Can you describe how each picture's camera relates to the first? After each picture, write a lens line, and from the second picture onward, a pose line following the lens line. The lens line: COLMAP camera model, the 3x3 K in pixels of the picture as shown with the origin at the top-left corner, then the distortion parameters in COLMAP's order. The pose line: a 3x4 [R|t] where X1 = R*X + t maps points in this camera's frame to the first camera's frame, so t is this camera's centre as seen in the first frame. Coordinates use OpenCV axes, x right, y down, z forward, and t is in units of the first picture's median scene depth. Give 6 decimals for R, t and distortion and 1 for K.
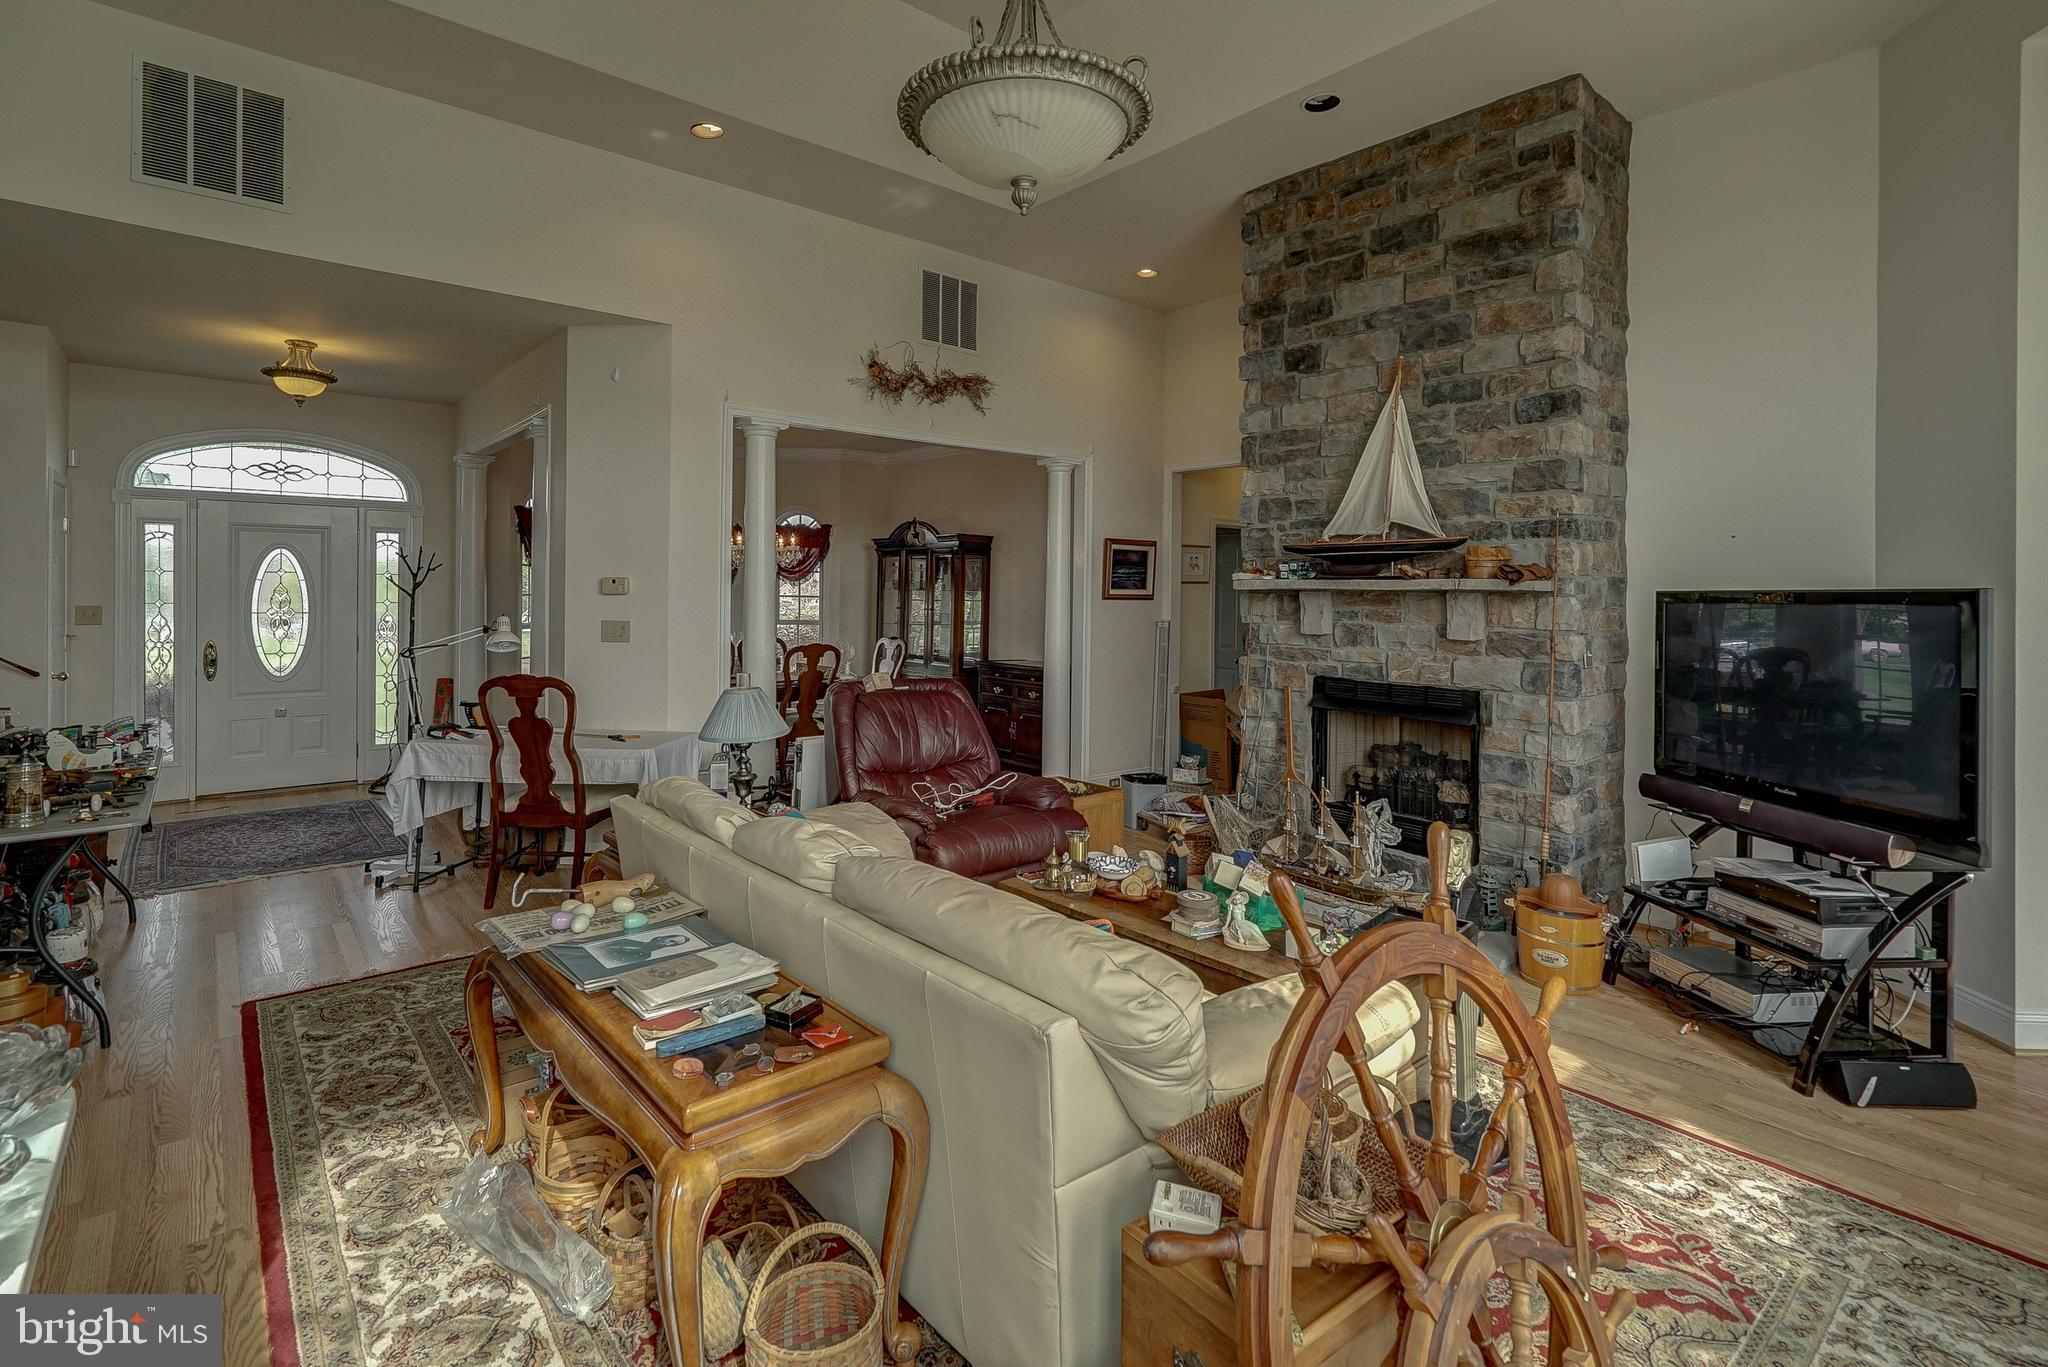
lens RADIAL K [[950.4, 0, 1026.2], [0, 950.4, 595.5], [0, 0, 1]] dist [0.000030, -0.000119]
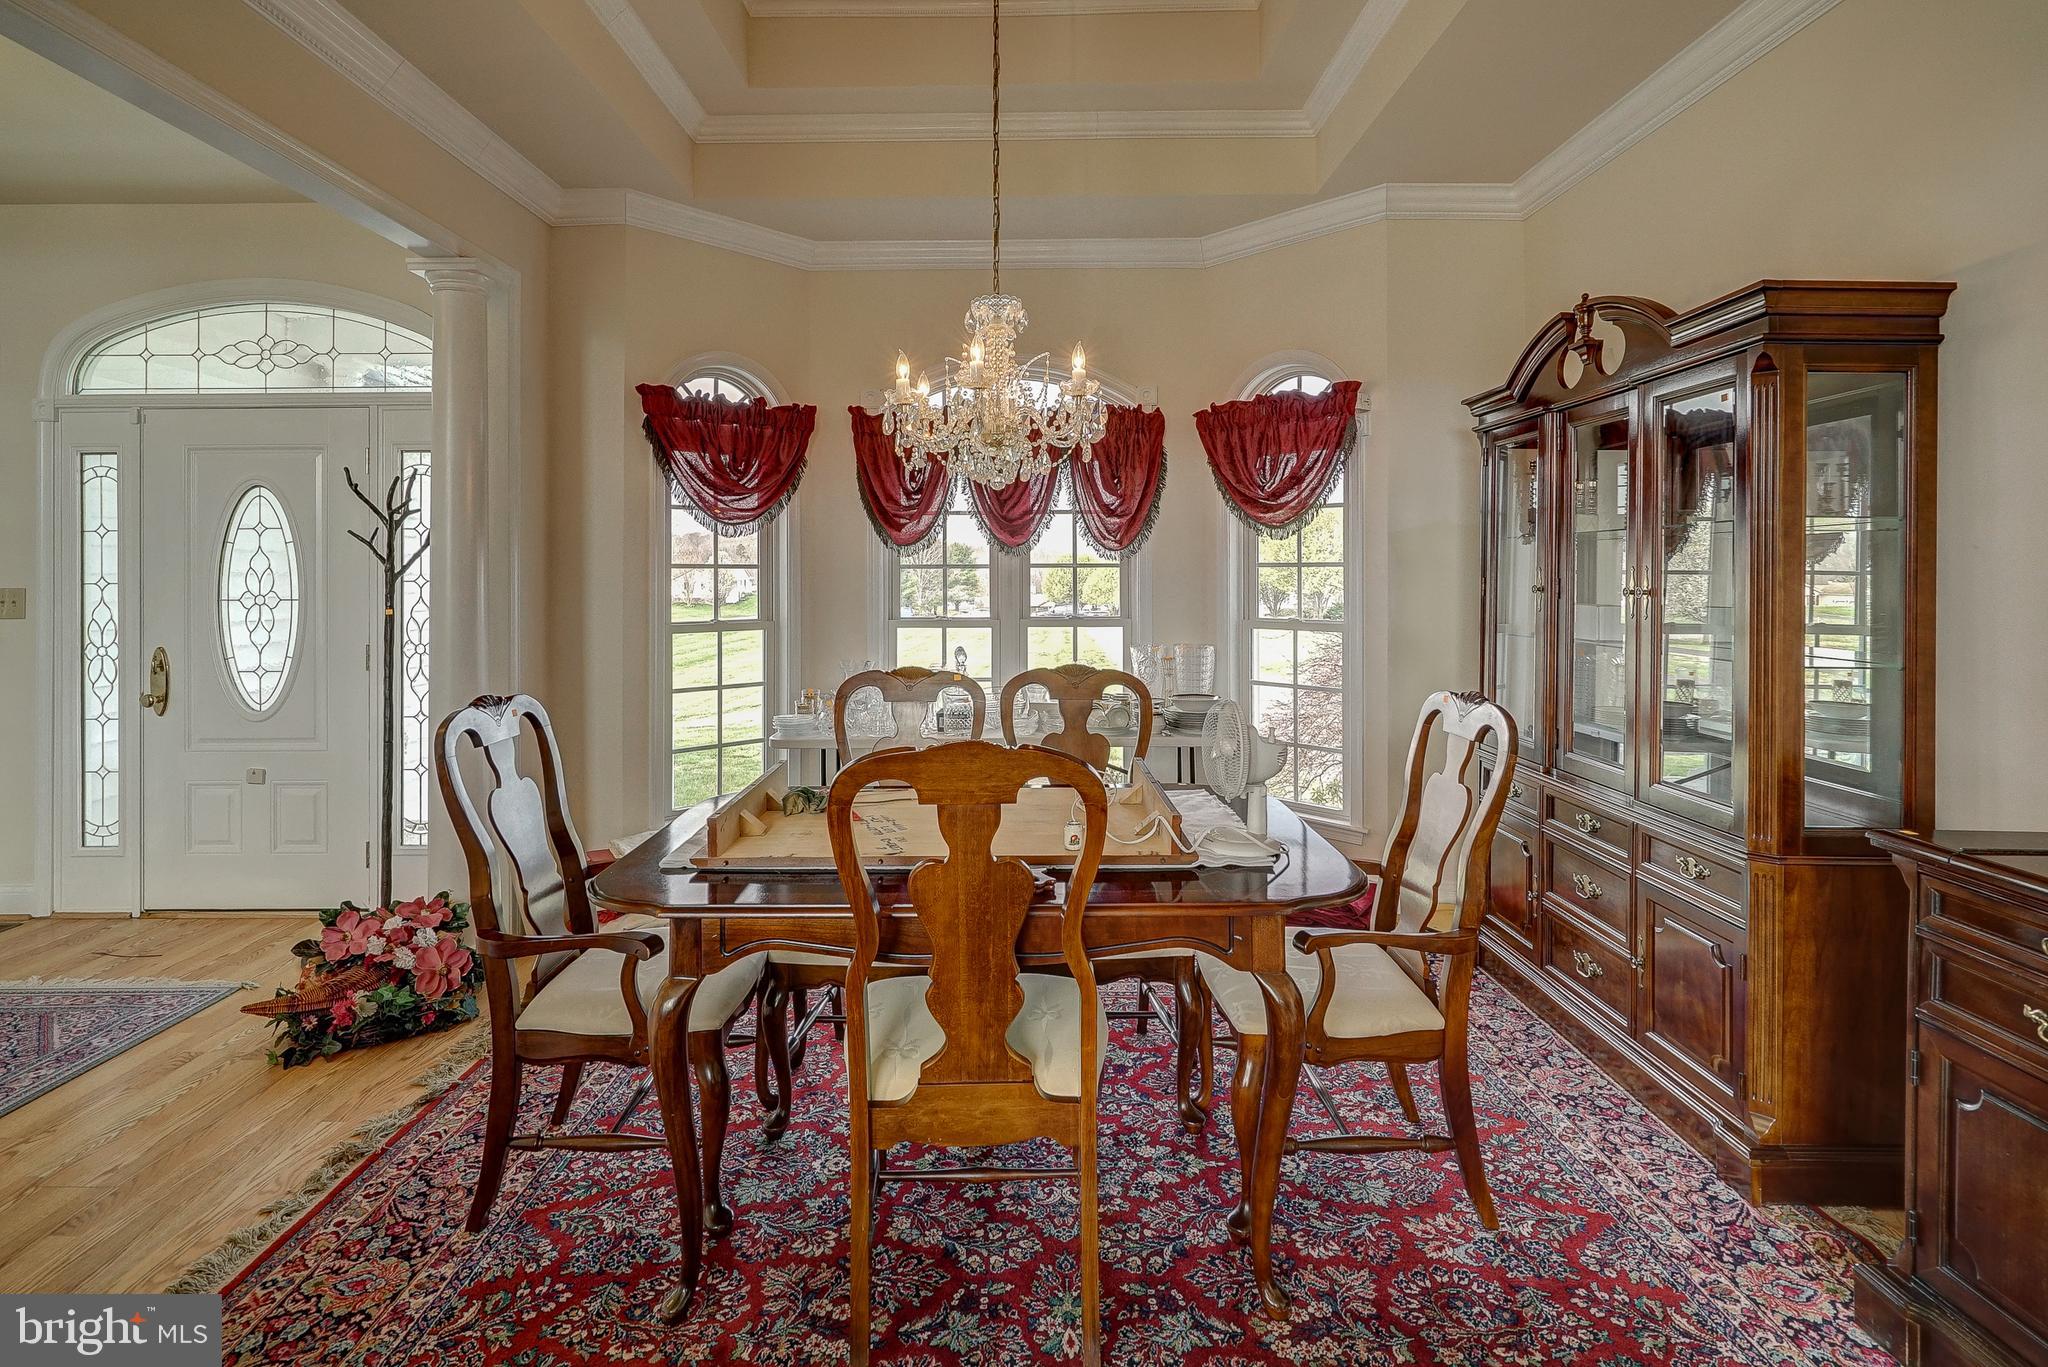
lens RADIAL K [[948.6, 0, 992.2], [0, 948.6, 576.8], [0, 0, 1]] dist [0.001423, 0.000364]
pose [[0.745790, -0.017646, -0.665947, -0.076649], [0.013498, 0.999844, -0.011378, 0.016927], [0.666044, -0.000503, 0.745912, 0.855577]]
